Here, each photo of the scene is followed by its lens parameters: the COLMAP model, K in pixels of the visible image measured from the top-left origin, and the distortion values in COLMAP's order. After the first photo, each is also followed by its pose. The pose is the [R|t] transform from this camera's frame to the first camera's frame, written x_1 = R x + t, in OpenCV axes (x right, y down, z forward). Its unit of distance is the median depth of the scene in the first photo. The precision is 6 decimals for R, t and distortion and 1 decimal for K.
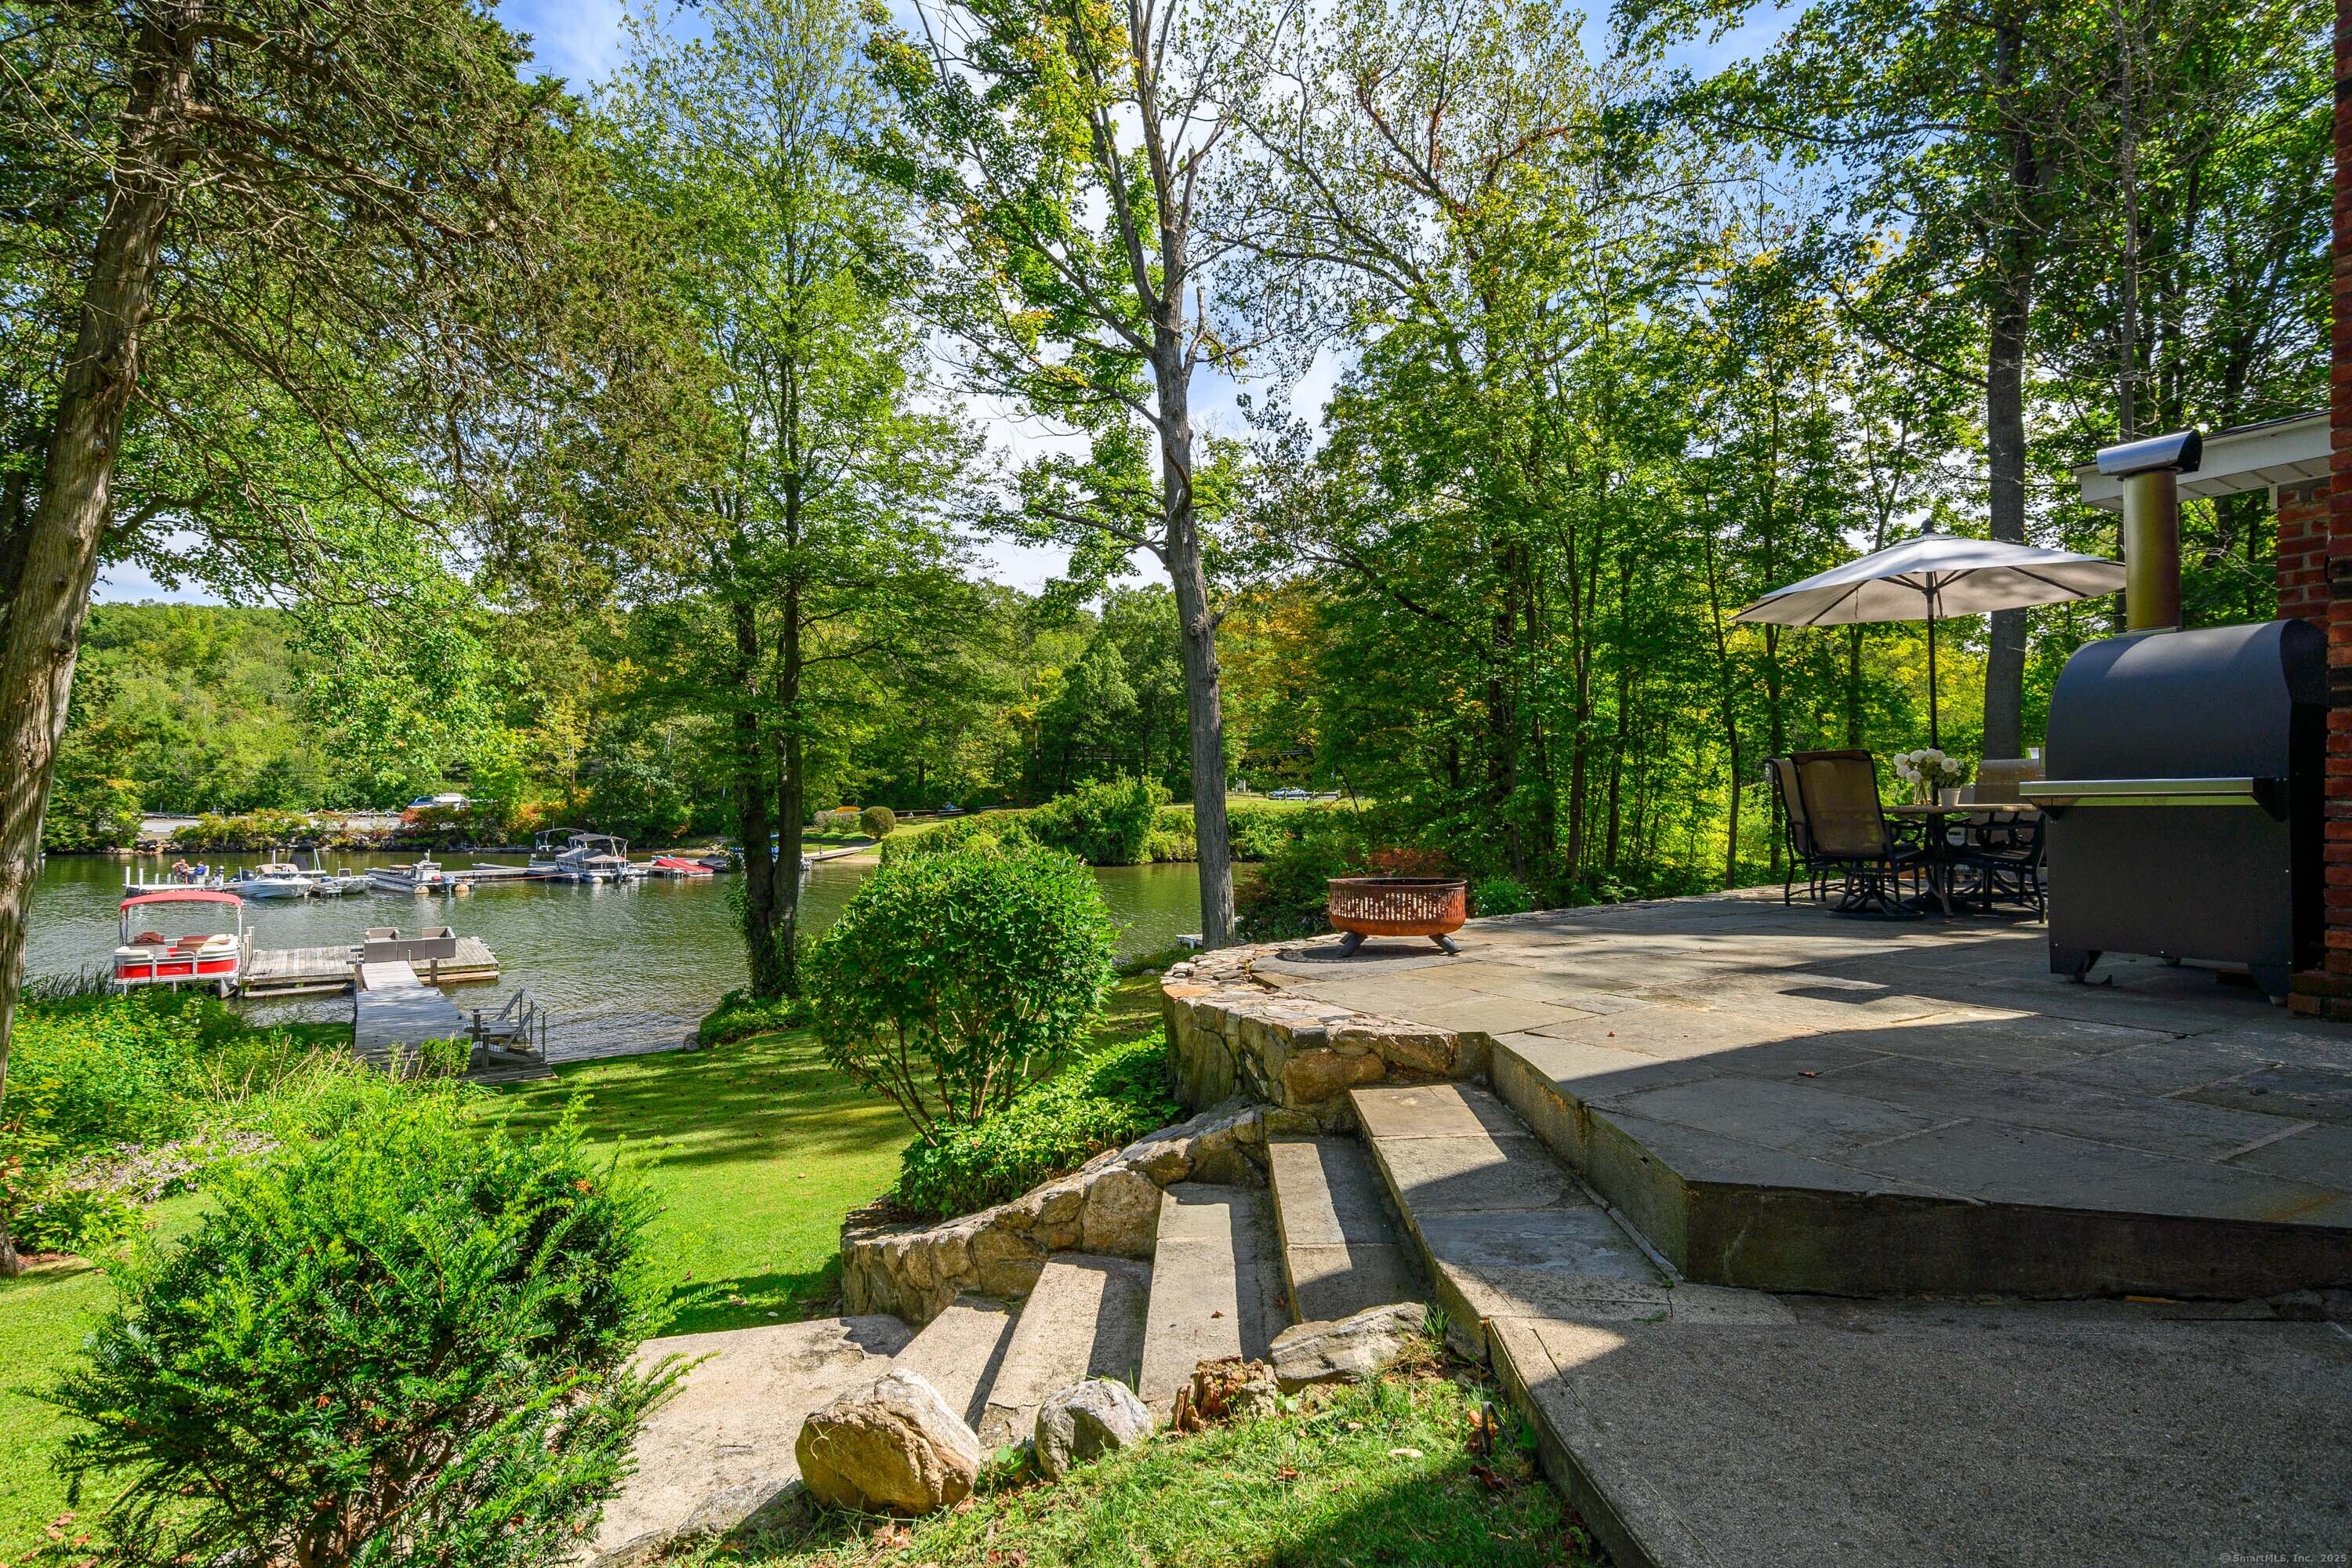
lens RADIAL K [[1199.0, 0, 1176.0], [0, 1199.0, 784.0], [0, 0, 1]] dist [0.000821, 0.006566]
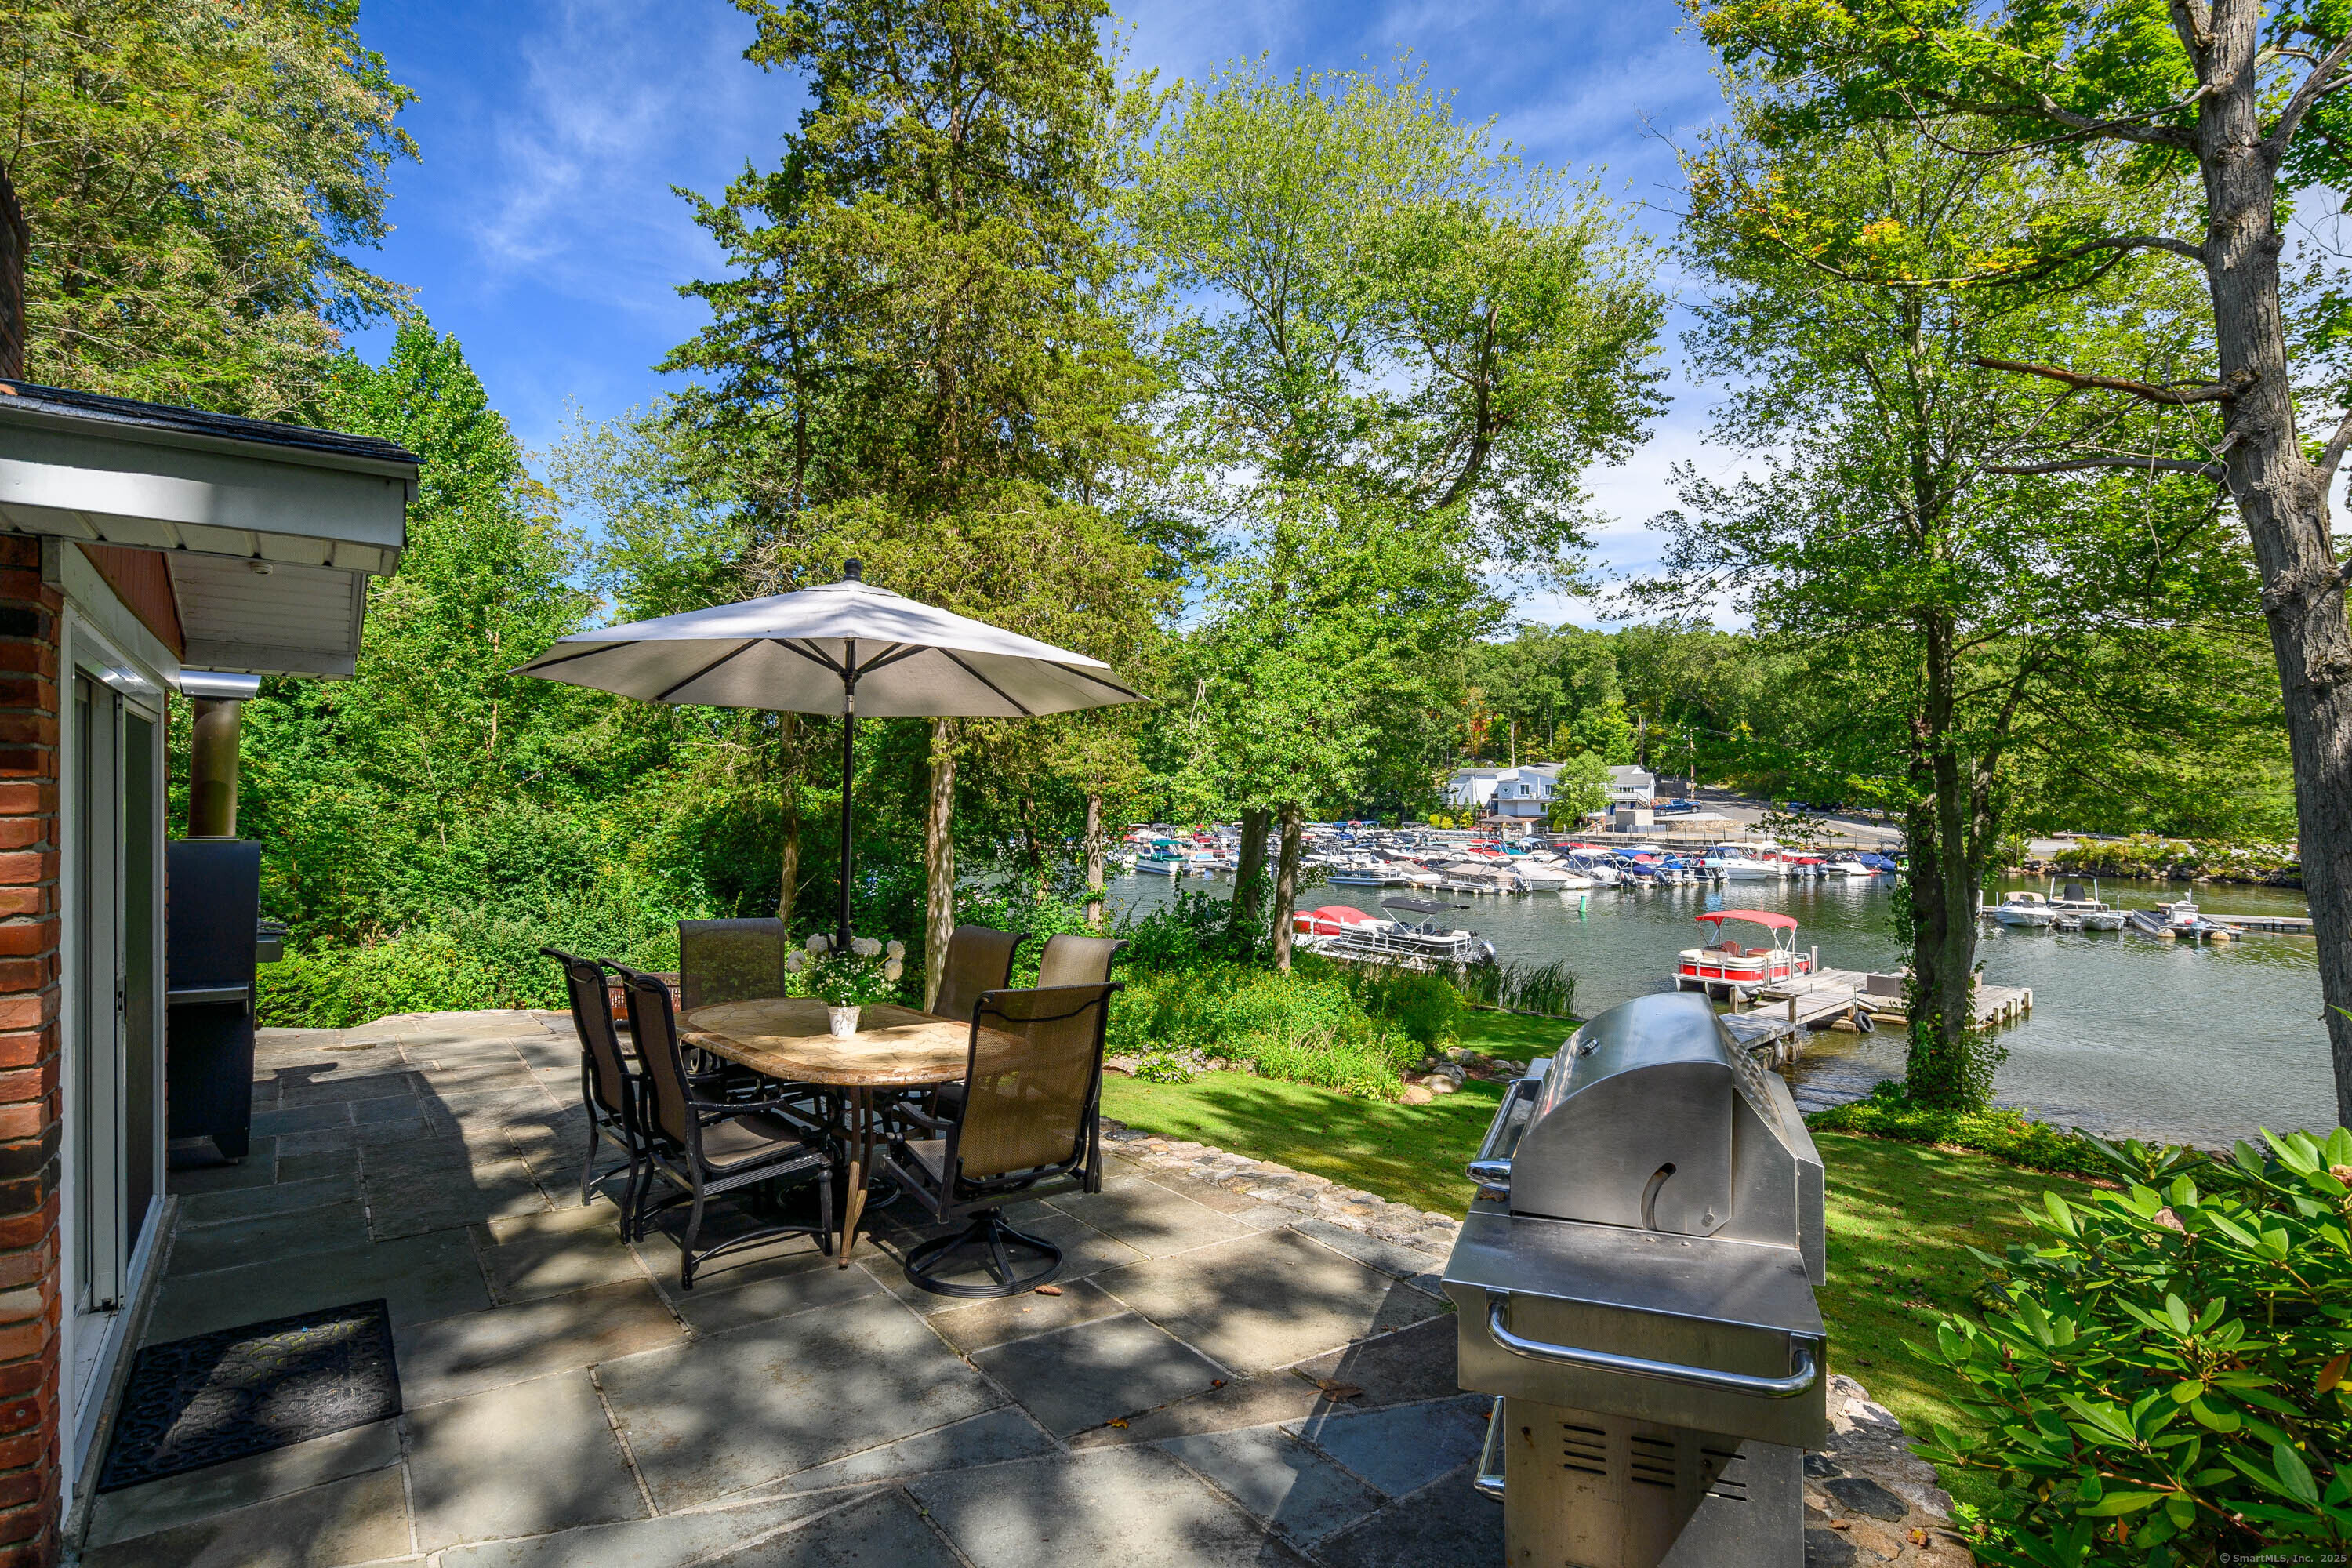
lens RADIAL K [[1190.9, 0, 1176.0], [0, 1190.9, 784.0], [0, 0, 1]] dist [0.001219, 0.002159]
pose [[0.131562, -0.015247, -0.991191, 0.109174], [0.001505, 0.999884, -0.015181, -0.007207], [0.991307, 0.000506, 0.131570, 0.110152]]
